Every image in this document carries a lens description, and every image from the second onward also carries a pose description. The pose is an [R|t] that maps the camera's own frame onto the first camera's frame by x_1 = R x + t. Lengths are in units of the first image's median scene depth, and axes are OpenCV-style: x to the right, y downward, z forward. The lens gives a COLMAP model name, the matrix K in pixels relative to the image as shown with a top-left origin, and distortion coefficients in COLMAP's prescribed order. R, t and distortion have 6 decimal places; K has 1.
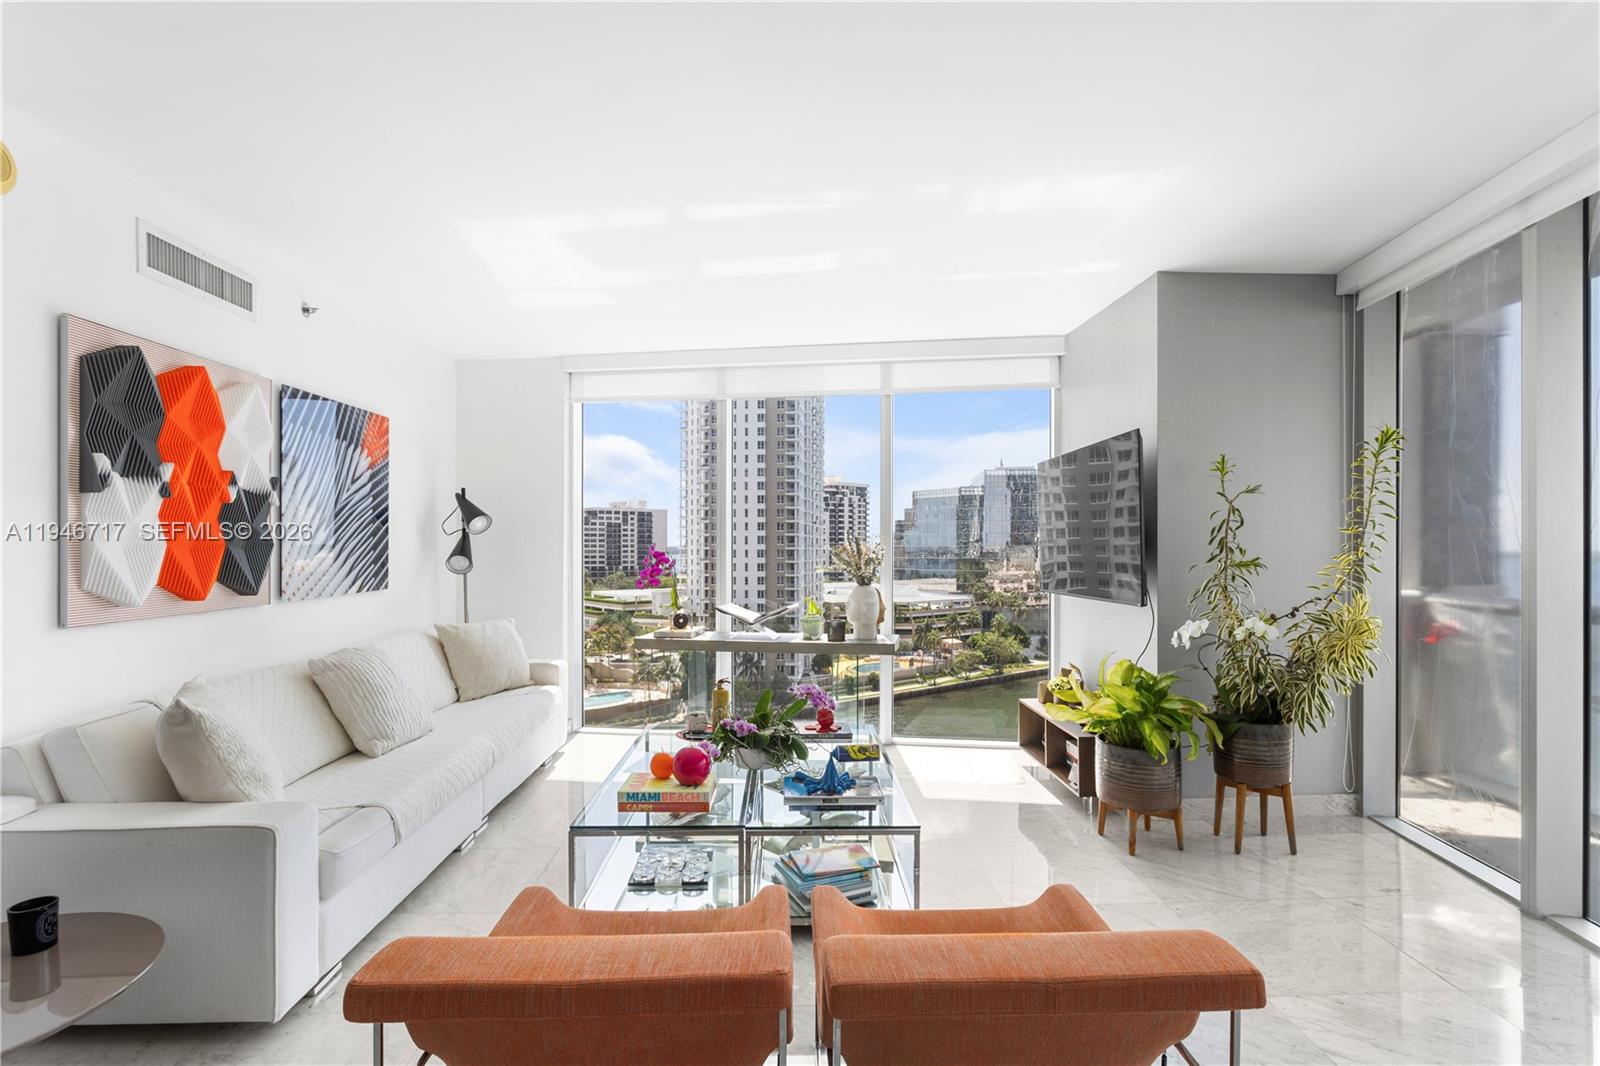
lens RADIAL K [[791.6, 0, 793.9], [0, 791.6, 546.9], [0, 0, 1]] dist [-0.010501, 0.003975]
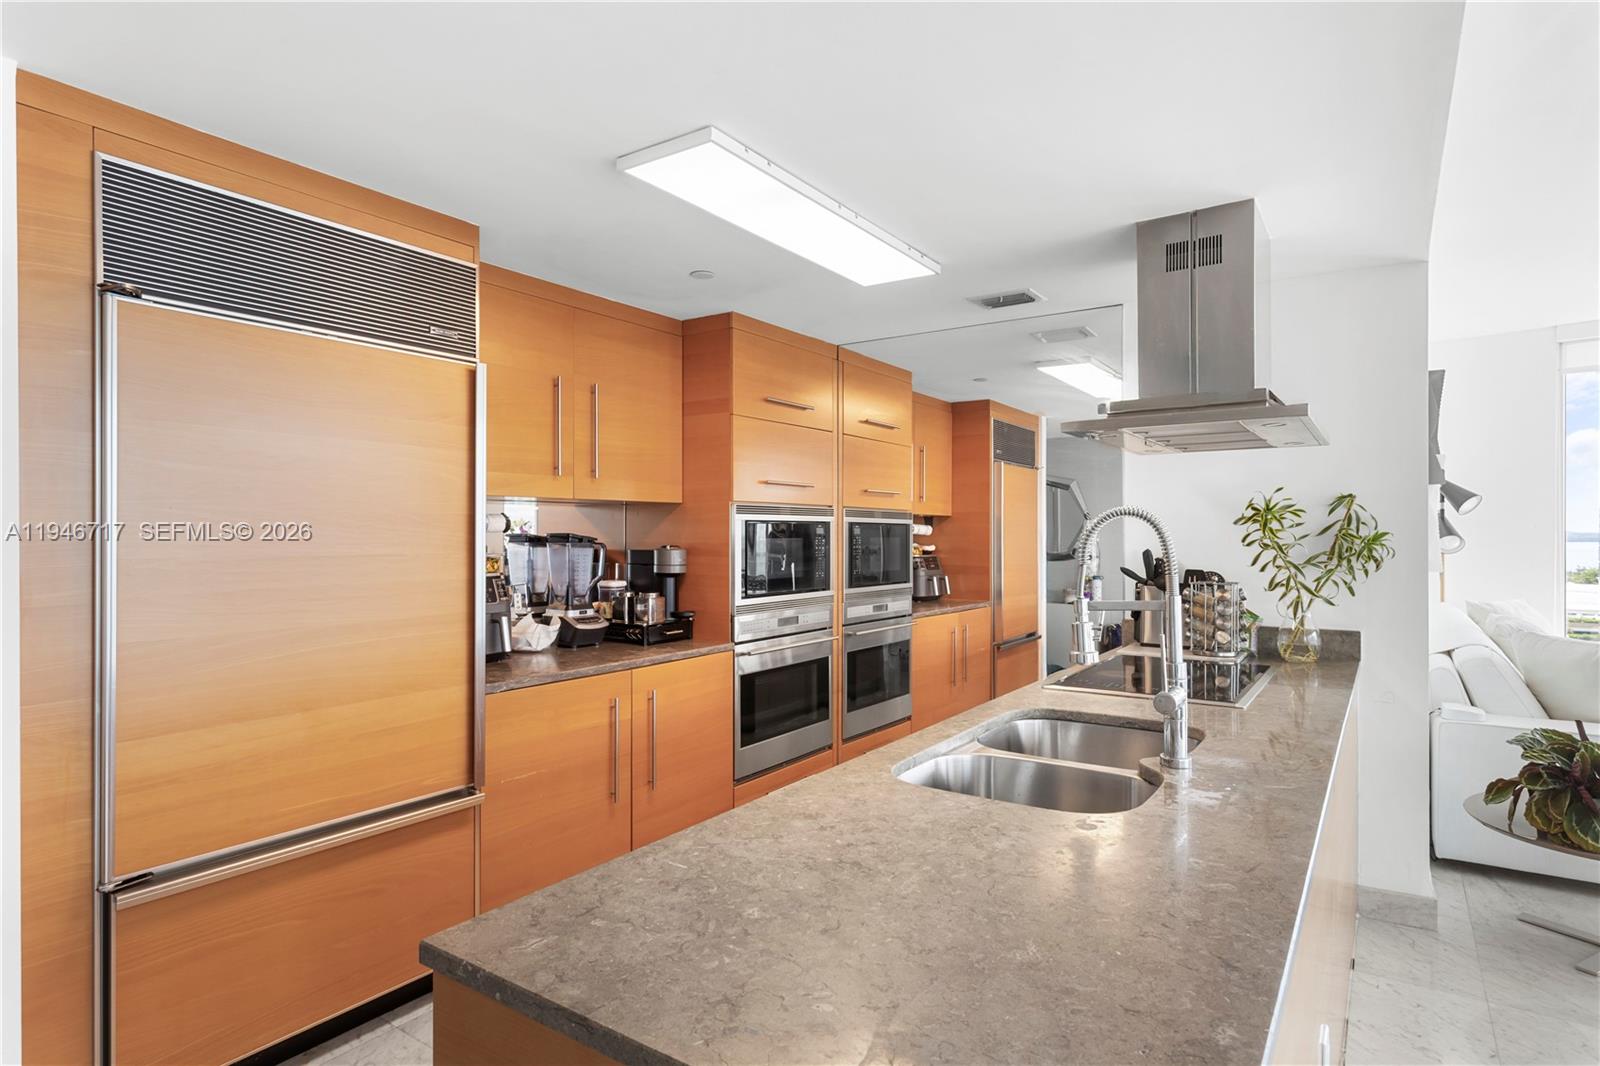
lens RADIAL K [[858.2, 0, 804.5], [0, 858.2, 530.1], [0, 0, 1]] dist [0.001067, -0.000359]
pose [[0.812292, -0.004517, -0.583234, -0.662913], [0.003225, 0.999990, -0.003253, 0.006010], [0.583242, 0.000761, 0.812298, -0.575074]]
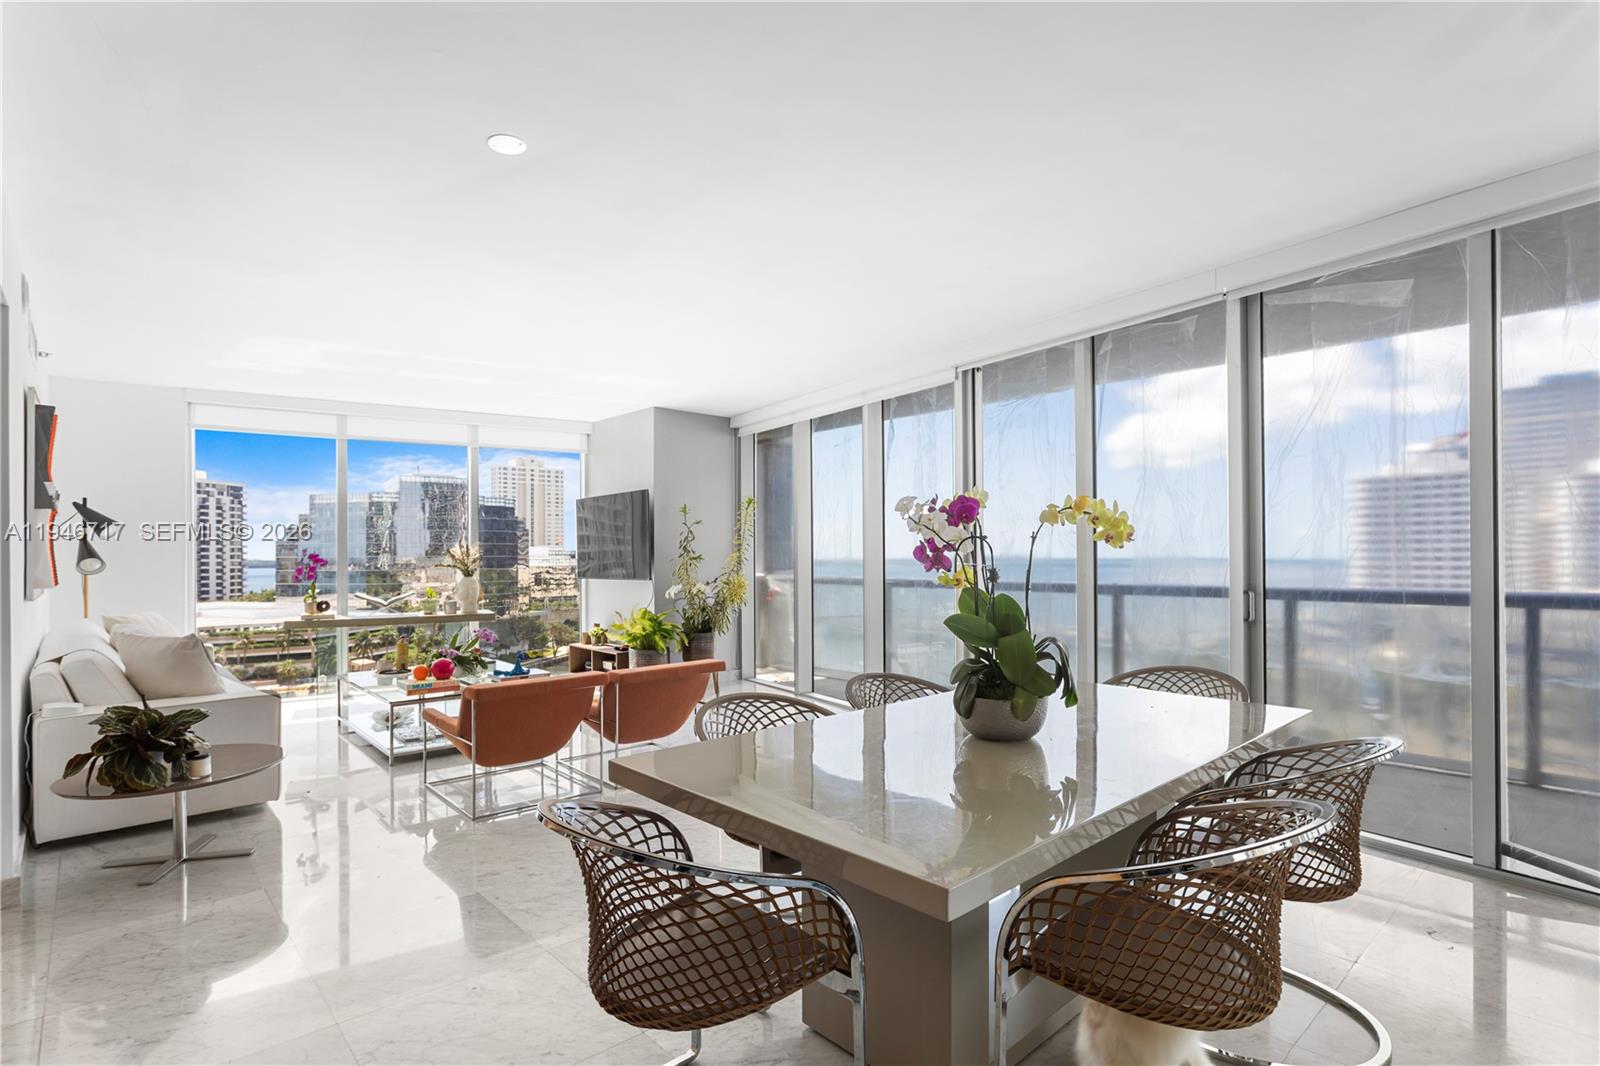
lens RADIAL K [[791.6, 0, 799.6], [0, 791.6, 557.3], [0, 0, 1]] dist [-0.010501, 0.003975]
pose [[0.758787, -0.004056, 0.651327, -0.563933], [0.004253, 0.999990, 0.001274, 0.018104], [-0.651325, 0.001803, 0.758796, -0.741837]]
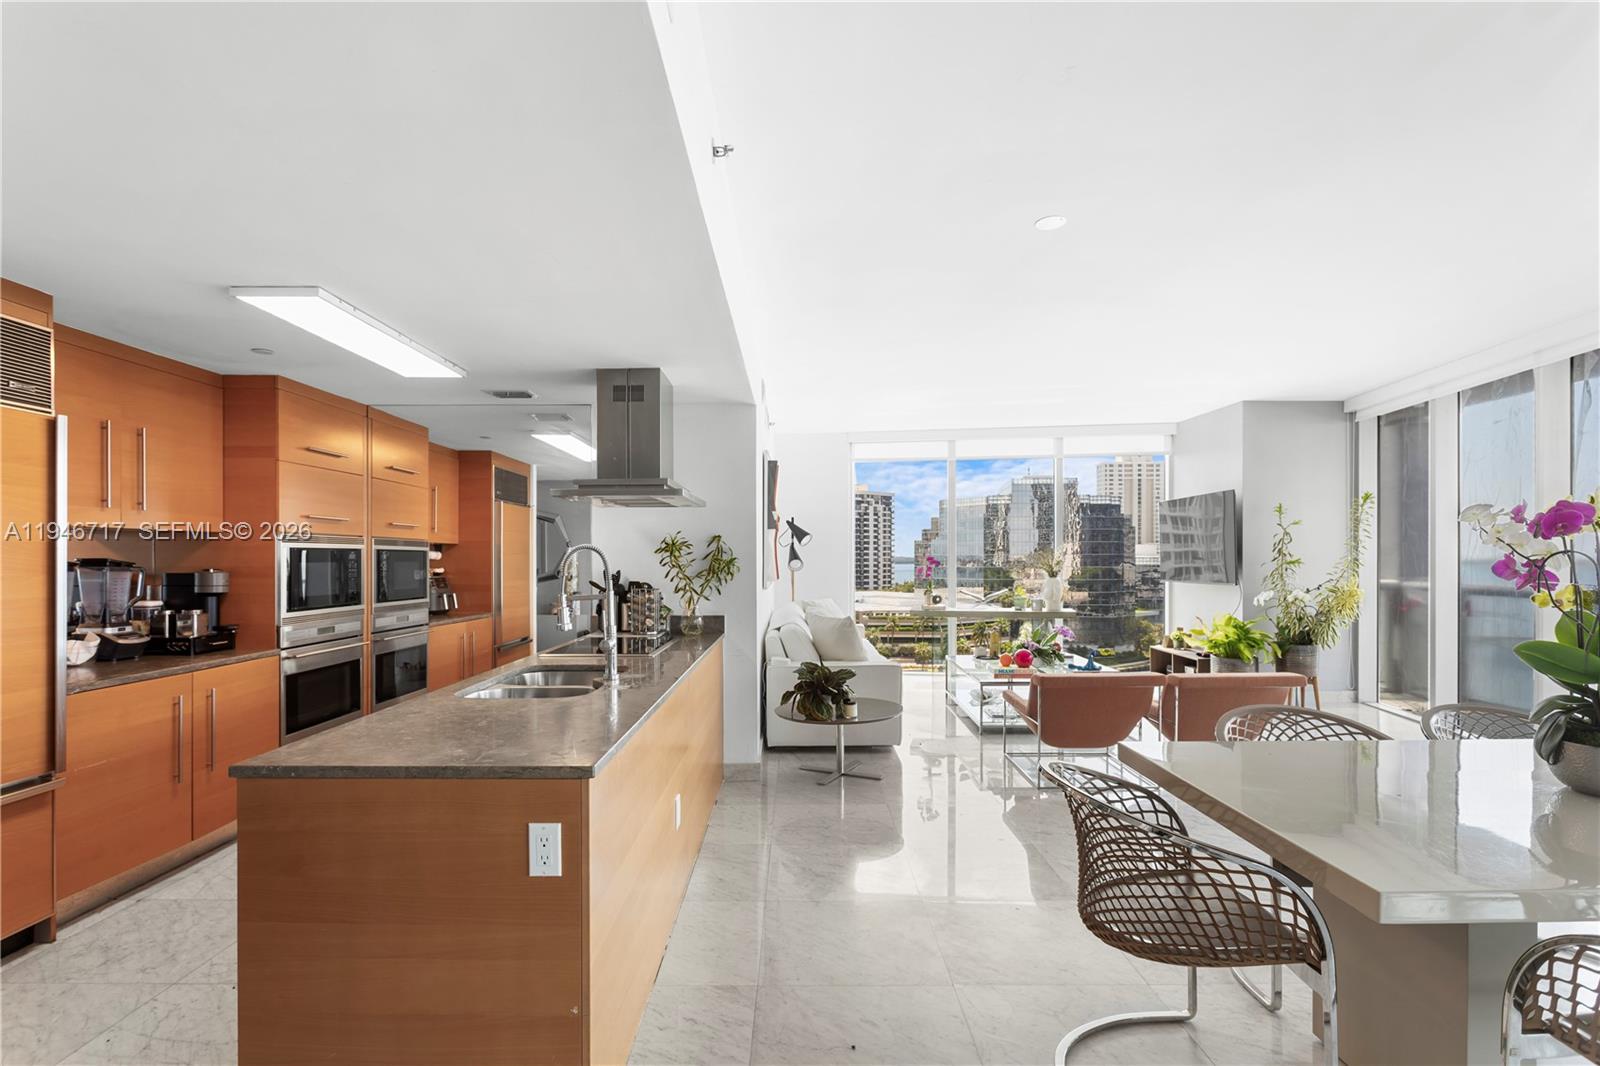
lens RADIAL K [[791.6, 0, 789.9], [0, 791.6, 559.2], [0, 0, 1]] dist [-0.010501, 0.003975]
pose [[0.999437, -0.002078, -0.033496, -0.554377], [0.002213, 0.999990, 0.003977, 0.004595], [0.033487, -0.004049, 0.999431, -0.904801]]
